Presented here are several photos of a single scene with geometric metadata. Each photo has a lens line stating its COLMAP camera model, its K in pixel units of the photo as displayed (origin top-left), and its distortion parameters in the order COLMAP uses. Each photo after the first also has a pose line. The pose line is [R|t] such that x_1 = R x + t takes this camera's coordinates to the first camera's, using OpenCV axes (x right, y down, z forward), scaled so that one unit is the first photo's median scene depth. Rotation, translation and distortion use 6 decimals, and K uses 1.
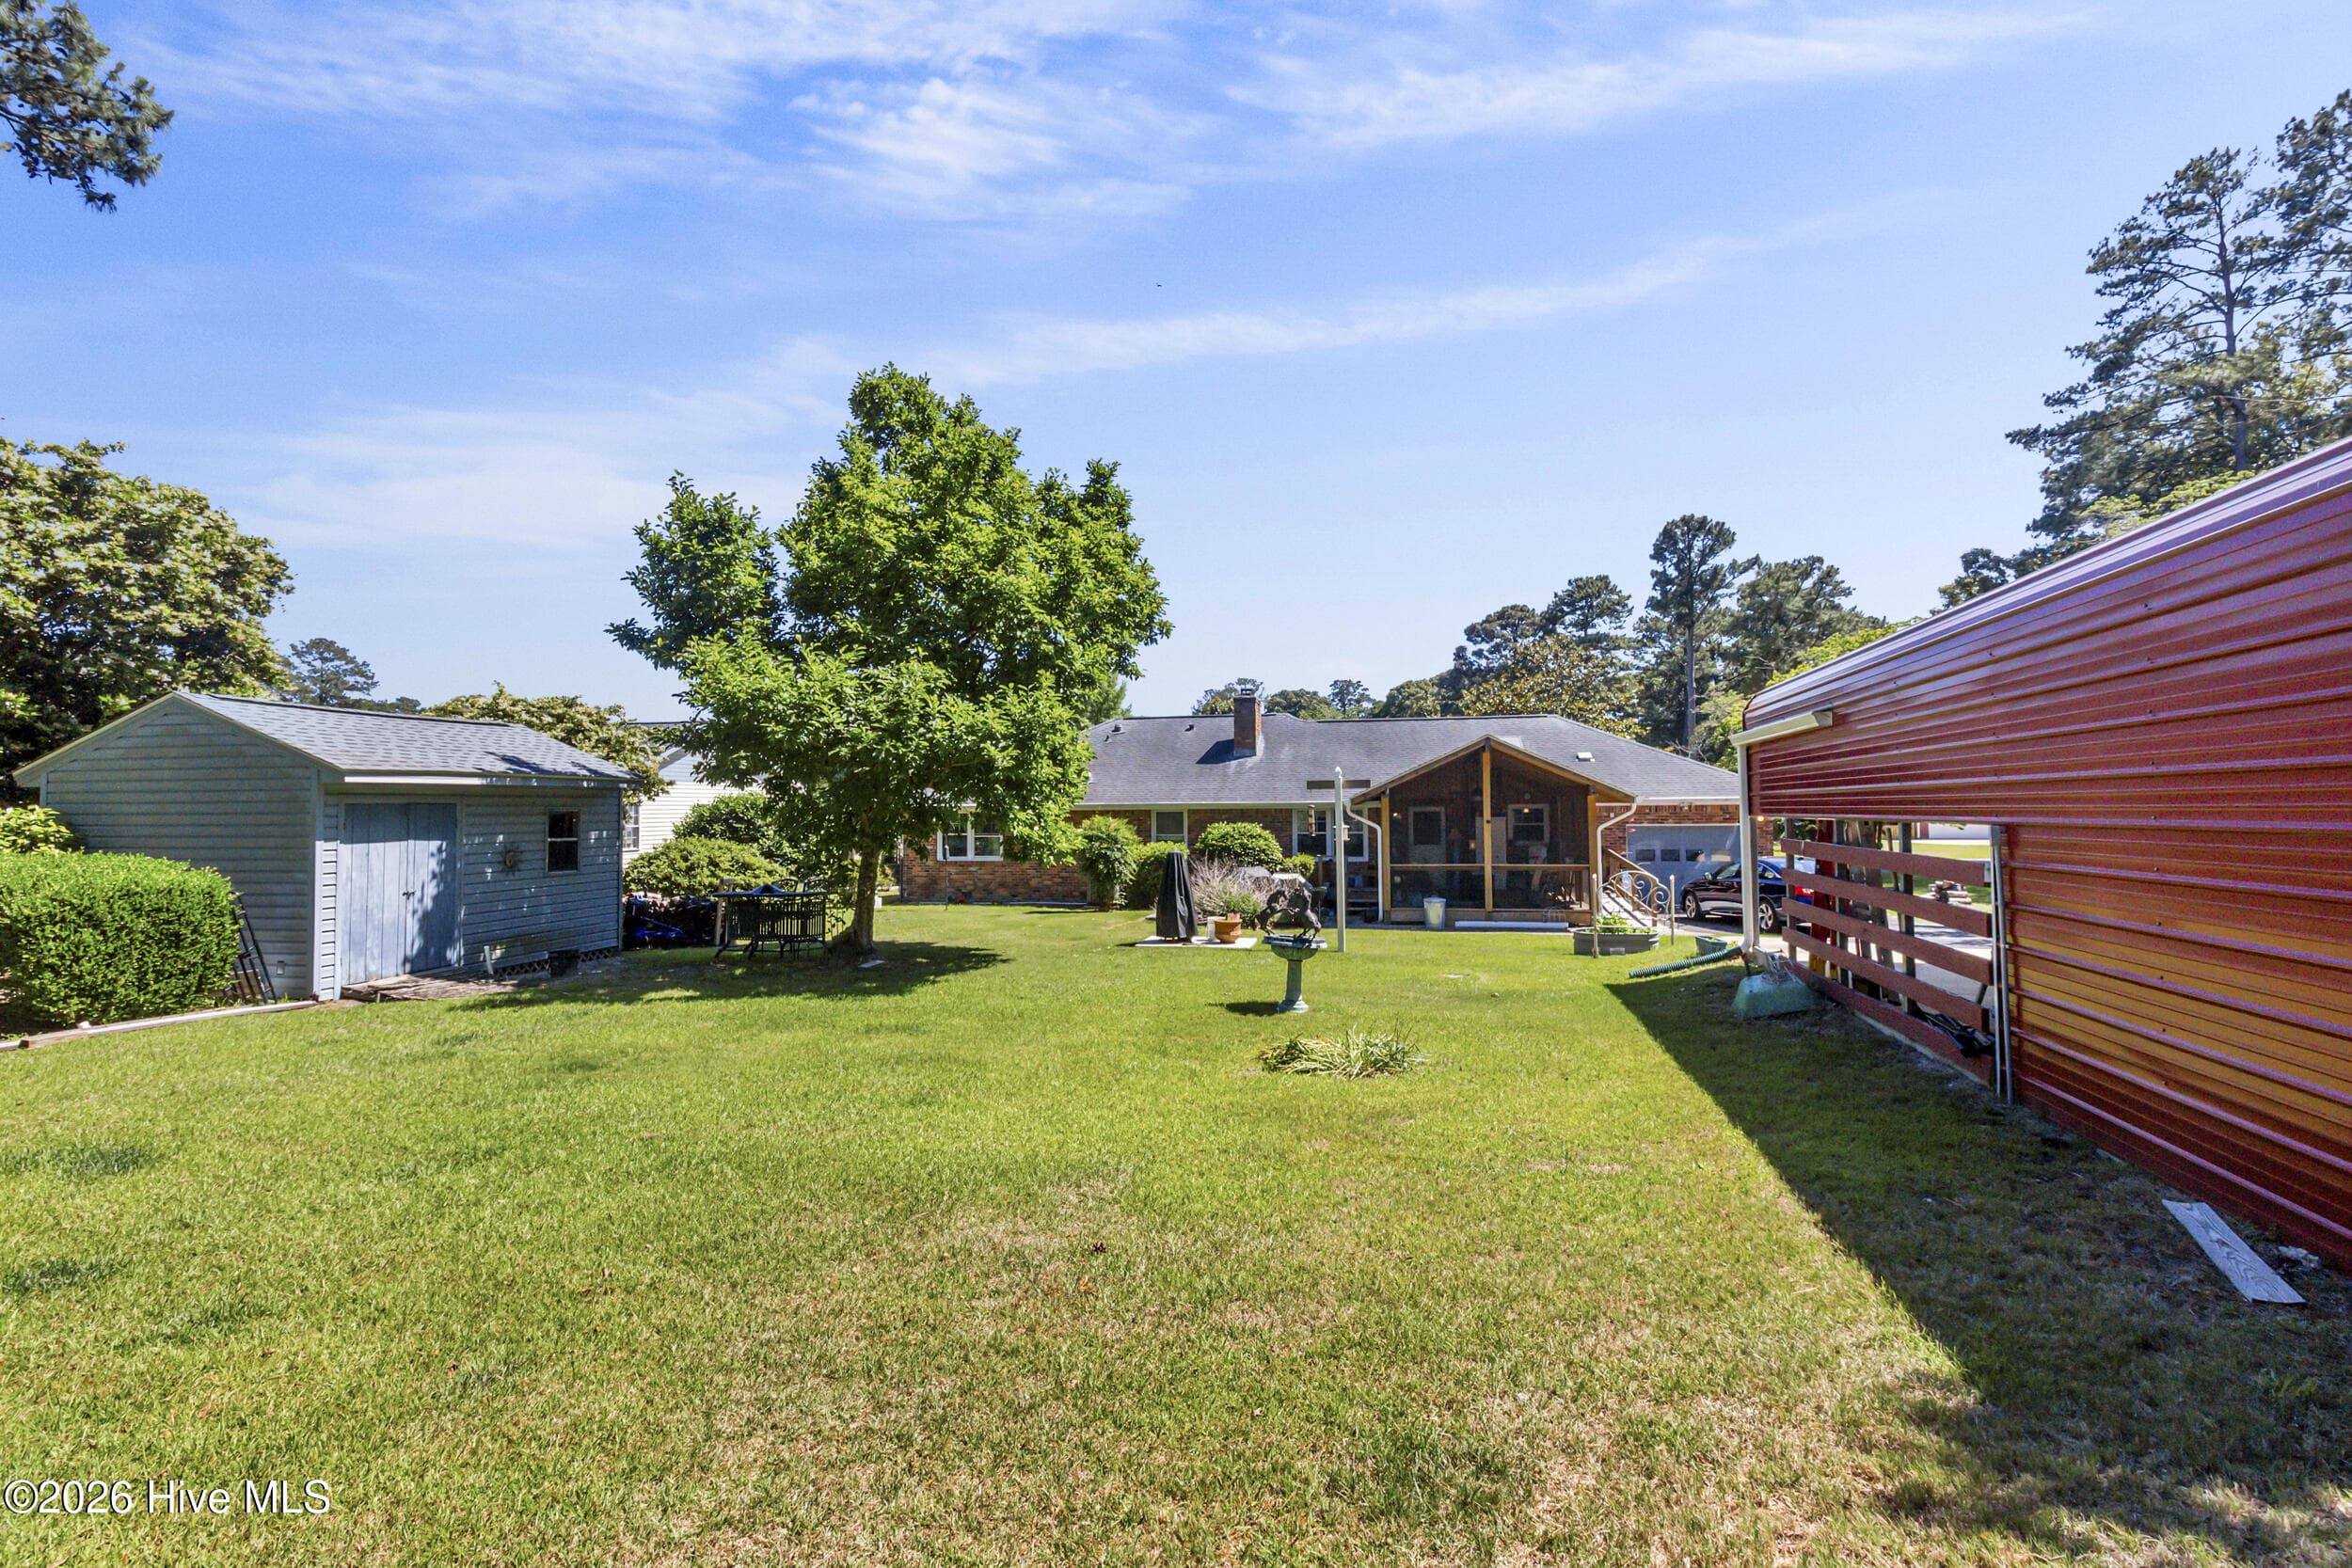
lens RADIAL K [[1086.3, 0, 1176.0], [0, 1086.3, 784.0], [0, 0, 1]] dist [-0.000519, -0.000713]
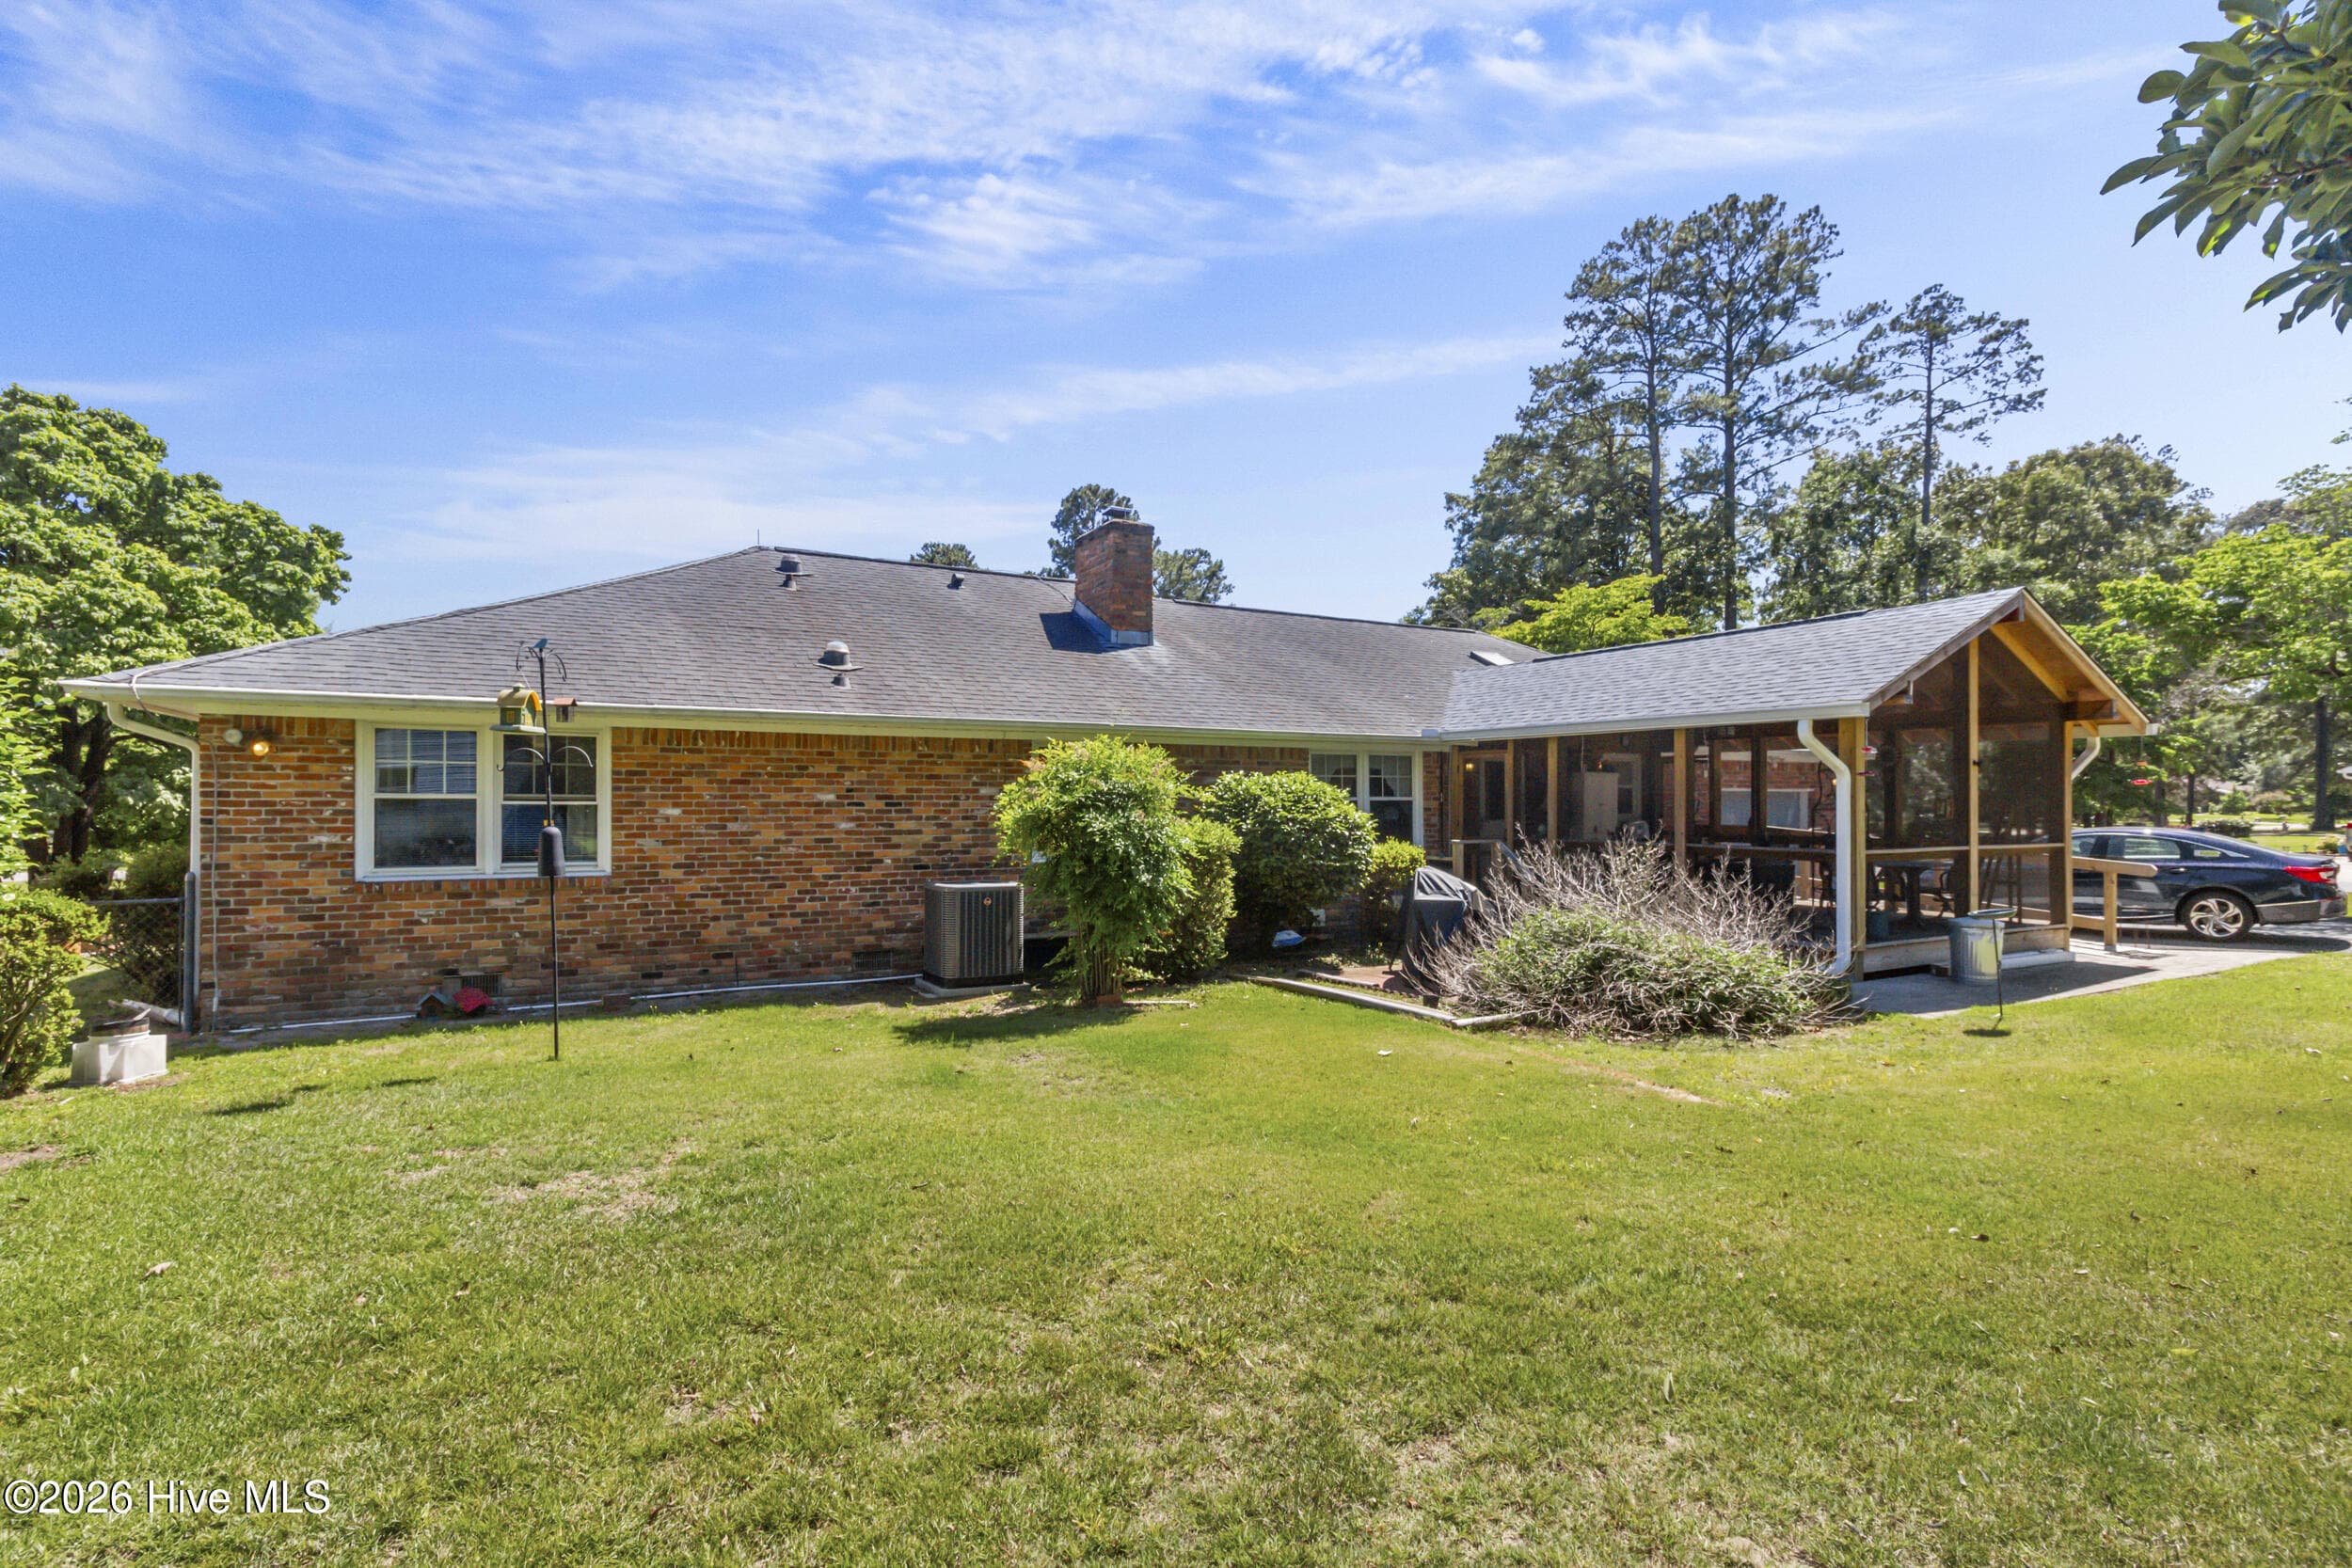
lens RADIAL K [[1125.6, 0, 1176.0], [0, 1125.6, 784.0], [0, 0, 1]] dist [0.000290, 0.000068]
pose [[0.762189, 0.021331, 0.647003, -0.155173], [-0.019889, 0.999757, -0.009532, 0.026095], [-0.647049, -0.005603, 0.762428, 0.383173]]
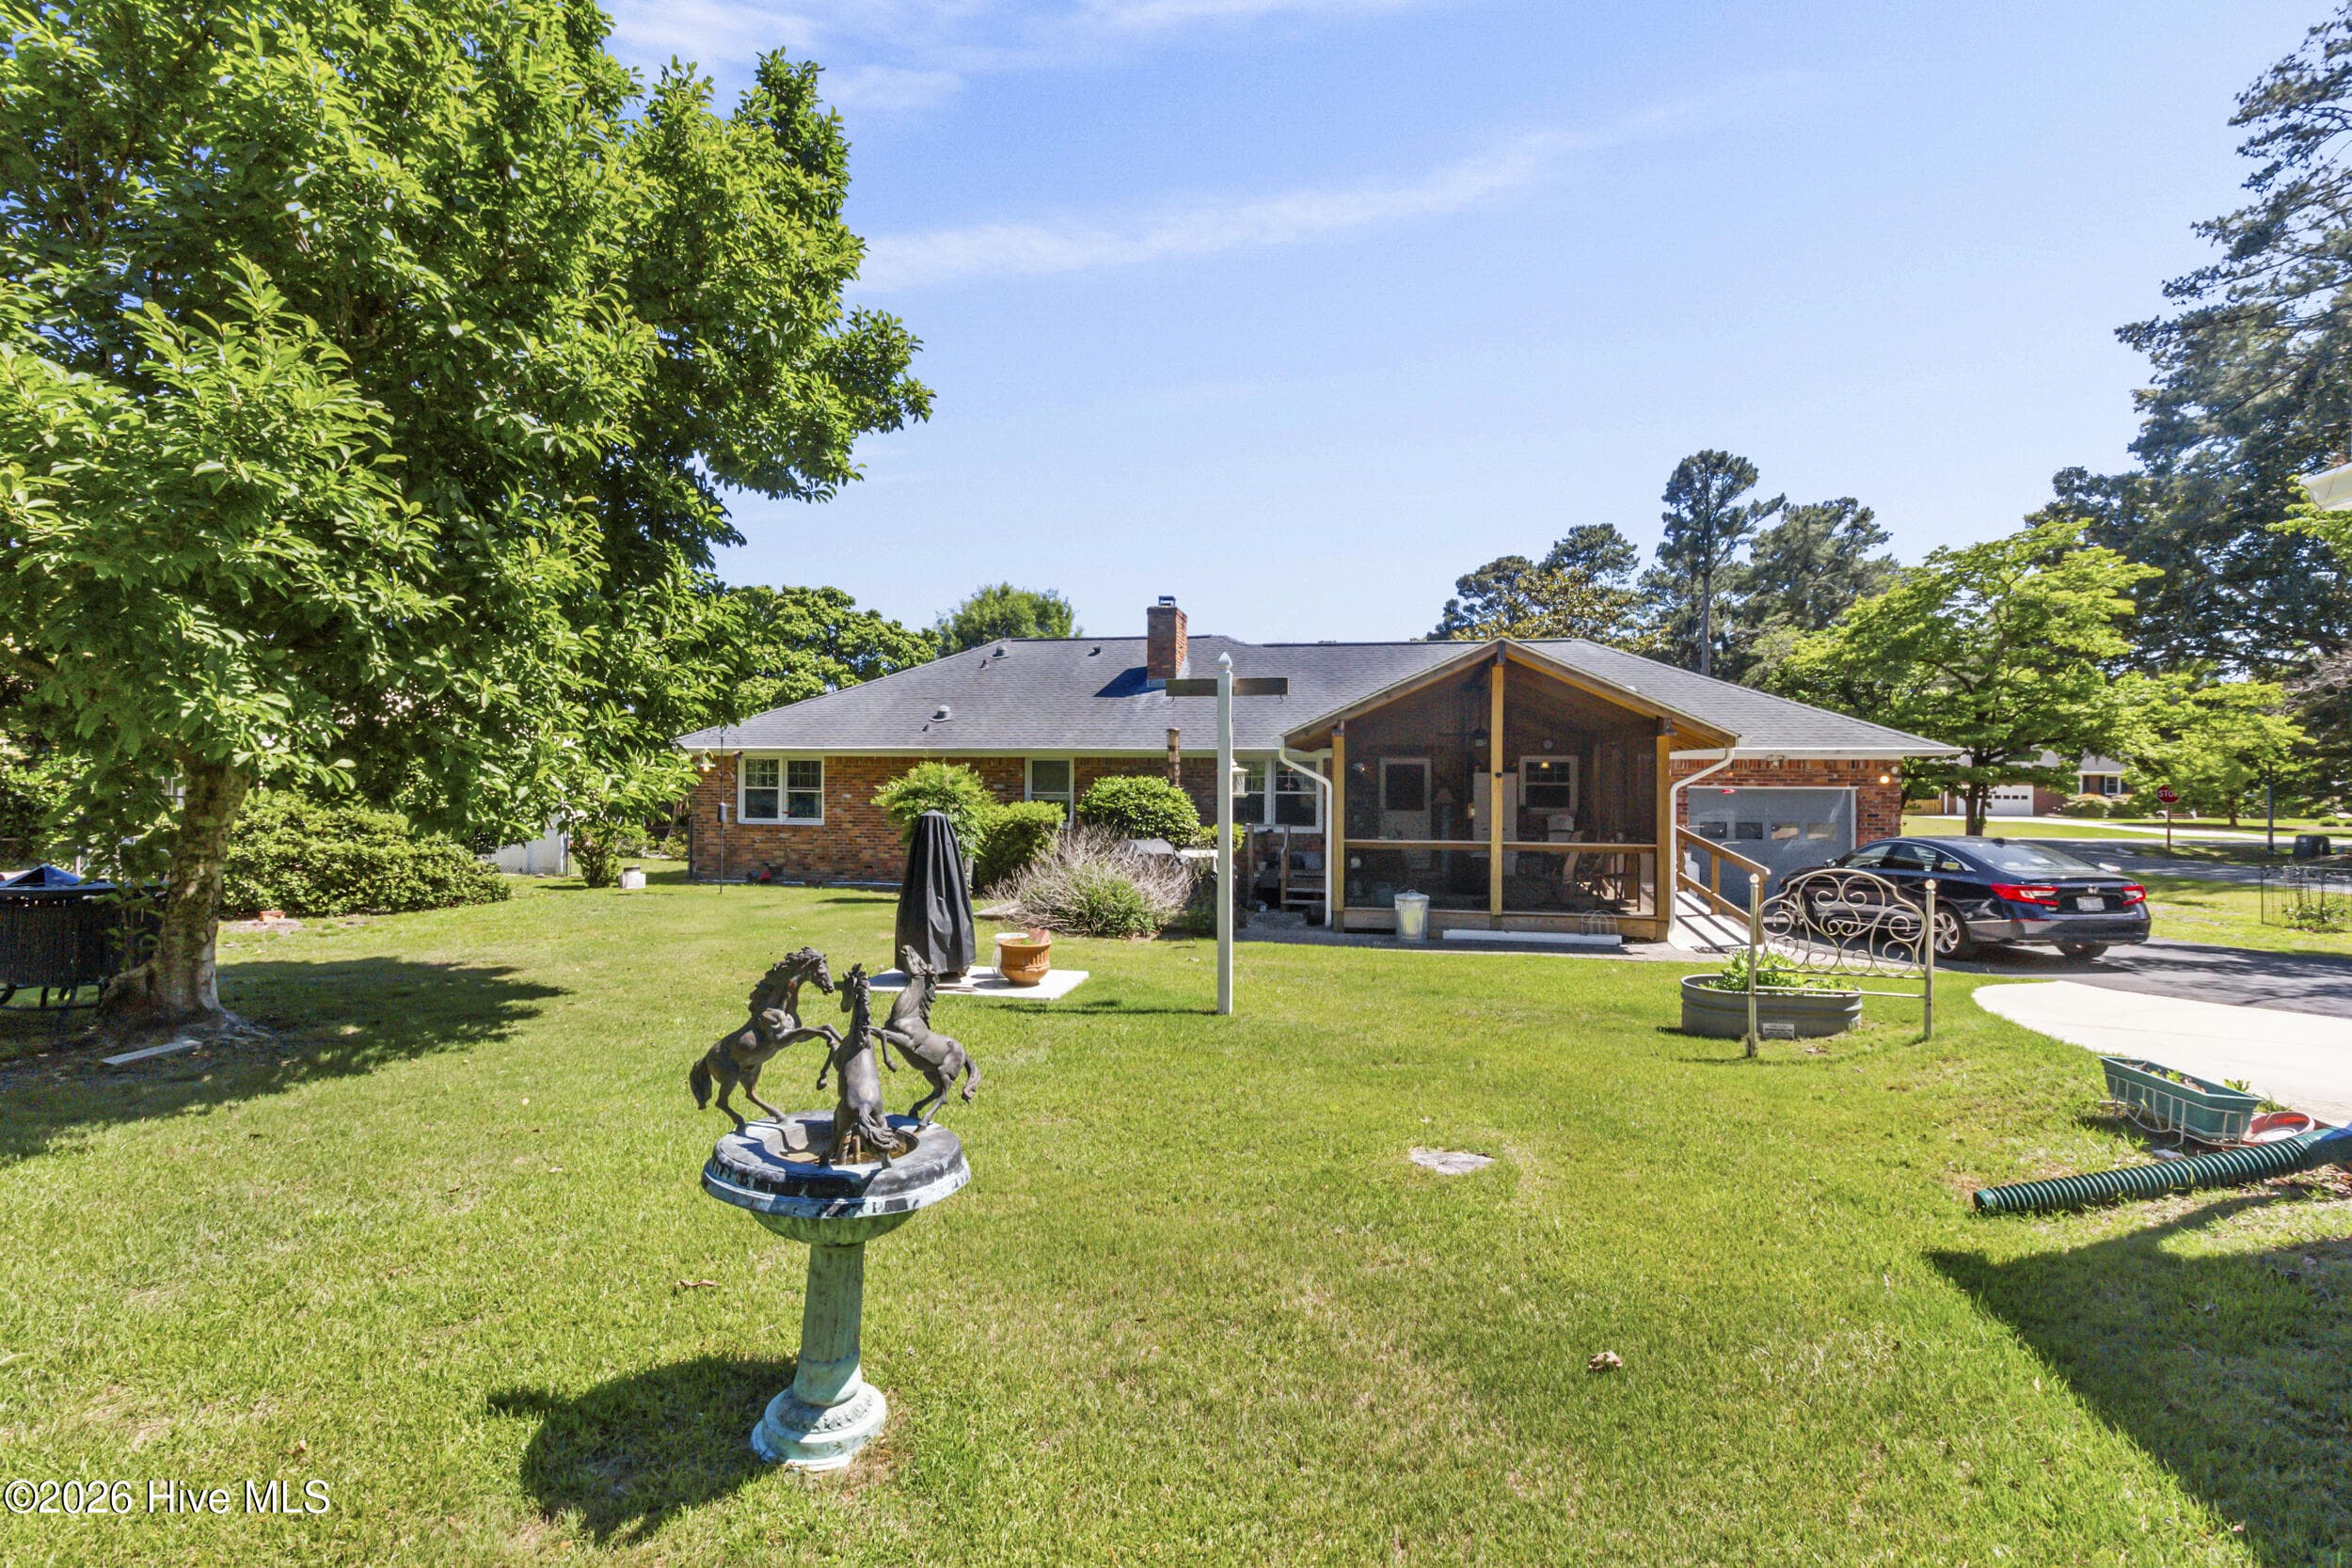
lens RADIAL K [[1092.7, 0, 1169.1], [0, 1092.7, 756.1], [0, 0, 1]] dist [-0.002585, 0.008880]
pose [[0.999874, 0.014583, 0.006286, 0.041124], [-0.014624, 0.999871, 0.006624, 0.010043], [-0.006189, -0.006715, 0.999958, 0.163785]]
